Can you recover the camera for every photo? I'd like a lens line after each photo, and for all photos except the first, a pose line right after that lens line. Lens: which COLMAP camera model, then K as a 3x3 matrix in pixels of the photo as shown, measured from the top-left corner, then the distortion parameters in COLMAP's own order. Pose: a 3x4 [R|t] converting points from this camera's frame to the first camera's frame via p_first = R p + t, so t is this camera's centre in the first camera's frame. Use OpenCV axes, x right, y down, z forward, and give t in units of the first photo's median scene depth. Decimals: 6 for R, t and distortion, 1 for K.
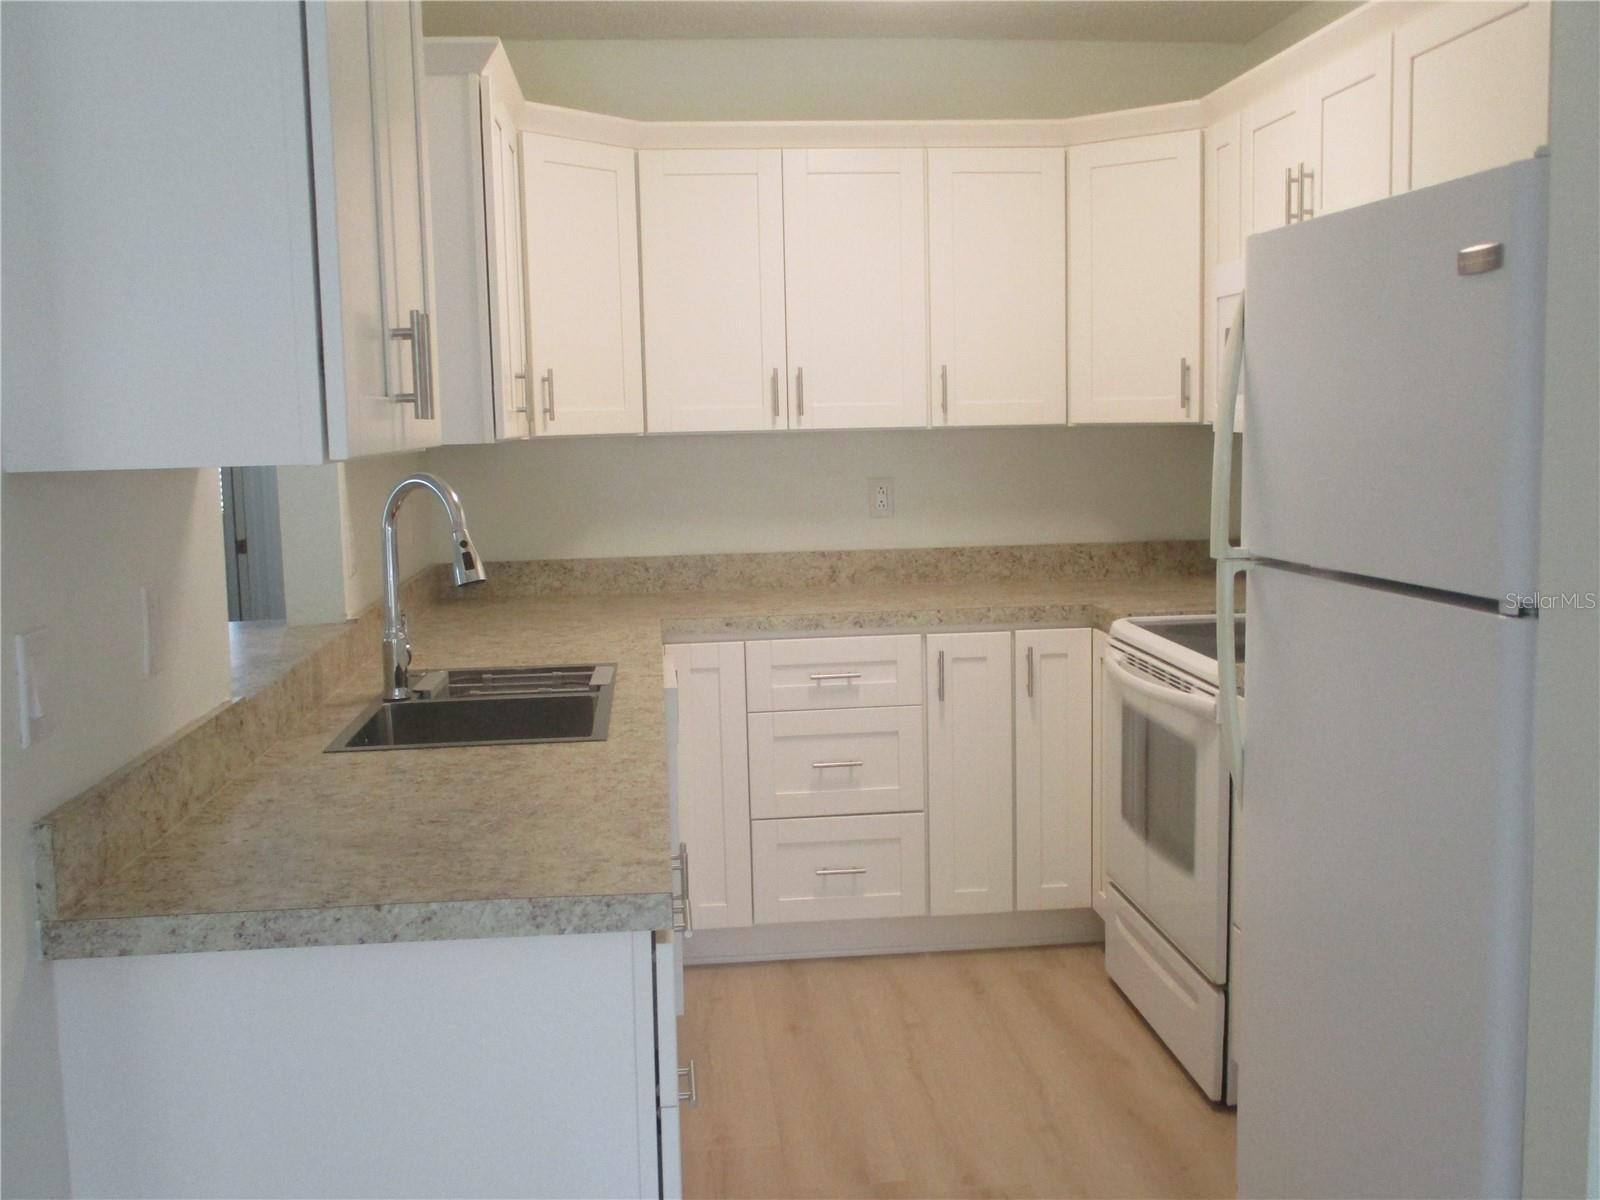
lens RADIAL K [[1572.0, 0, 824.2], [0, 1572.0, 597.2], [0, 0, 1]] dist [-0.026599, 0.007073]
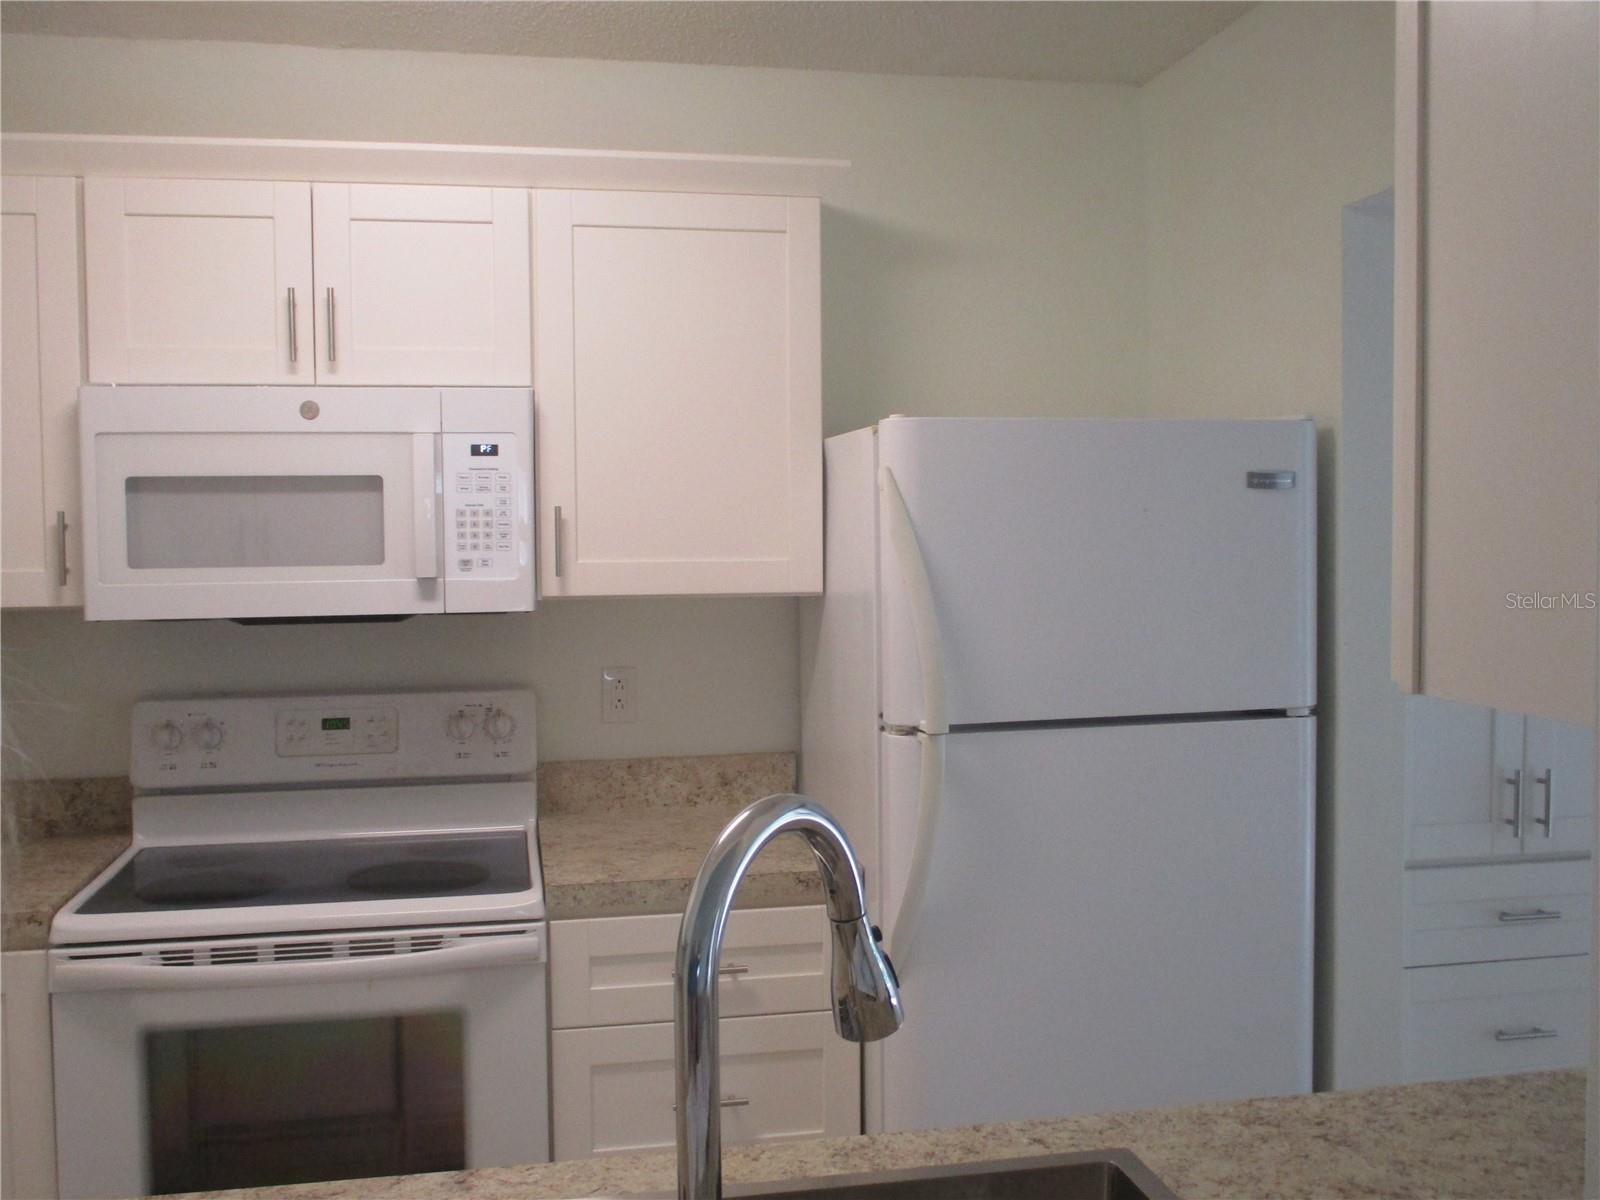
lens RADIAL K [[1544.5, 0, 800.0], [0, 1544.5, 600.0], [0, 0, 1]] dist [-0.007994, 0.001138]
pose [[-0.081692, -0.036588, 0.995986, -0.433399], [0.126713, 0.990835, 0.046792, -0.099561], [-0.988570, 0.130027, -0.076307, 0.687983]]
